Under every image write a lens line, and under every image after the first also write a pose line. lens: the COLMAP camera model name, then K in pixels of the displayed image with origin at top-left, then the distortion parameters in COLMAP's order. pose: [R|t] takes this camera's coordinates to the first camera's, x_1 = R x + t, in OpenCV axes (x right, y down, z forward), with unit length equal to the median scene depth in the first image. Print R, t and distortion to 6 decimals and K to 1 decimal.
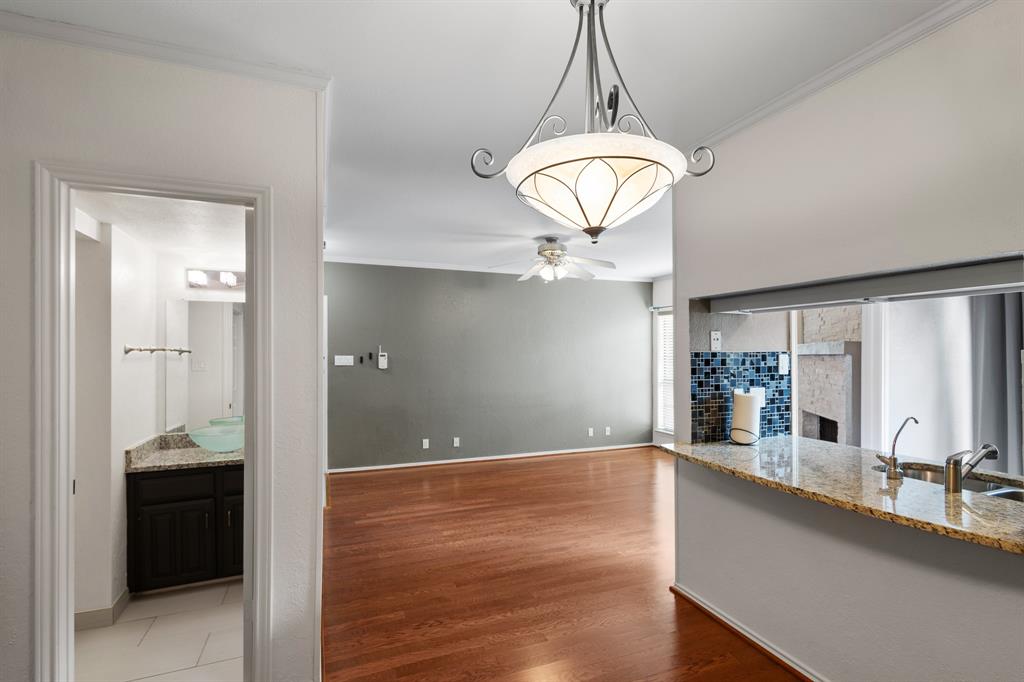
lens RADIAL K [[471.1, 0, 512.0], [0, 471.1, 341.0], [0, 0, 1]] dist [0.001951, -0.000155]
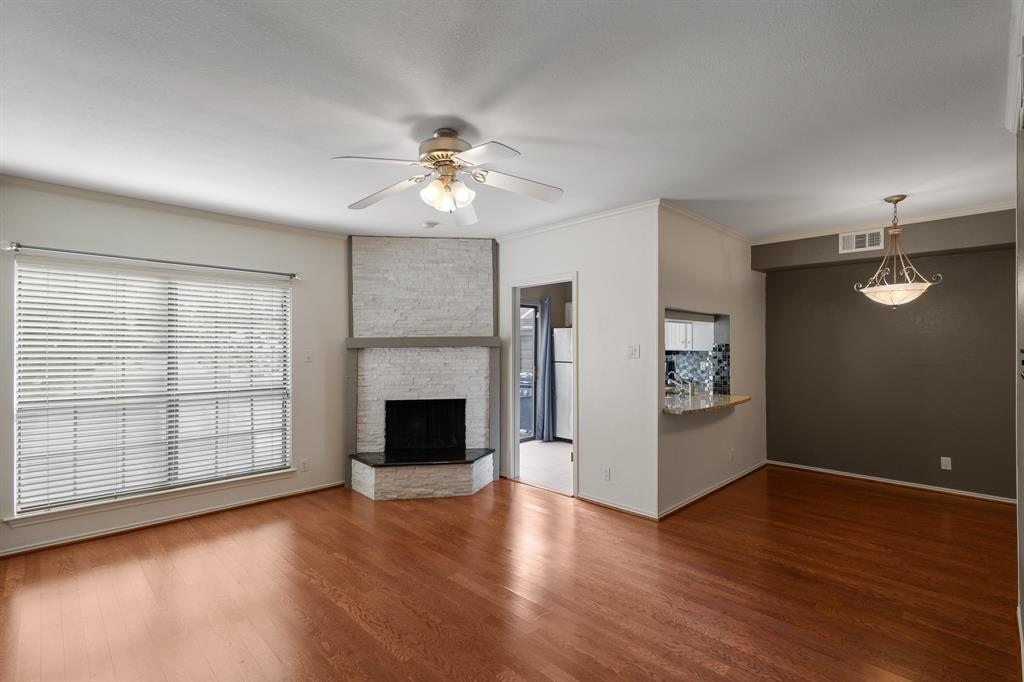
lens RADIAL K [[468.0, 0, 508.9], [0, 468.0, 335.0], [0, 0, 1]] dist [0.003223, -0.000211]
pose [[-0.376115, 0.026920, 0.926182, -0.633611], [-0.020351, 0.999097, -0.037304, 0.048164], [-0.926349, -0.032879, -0.375228, 1.624872]]
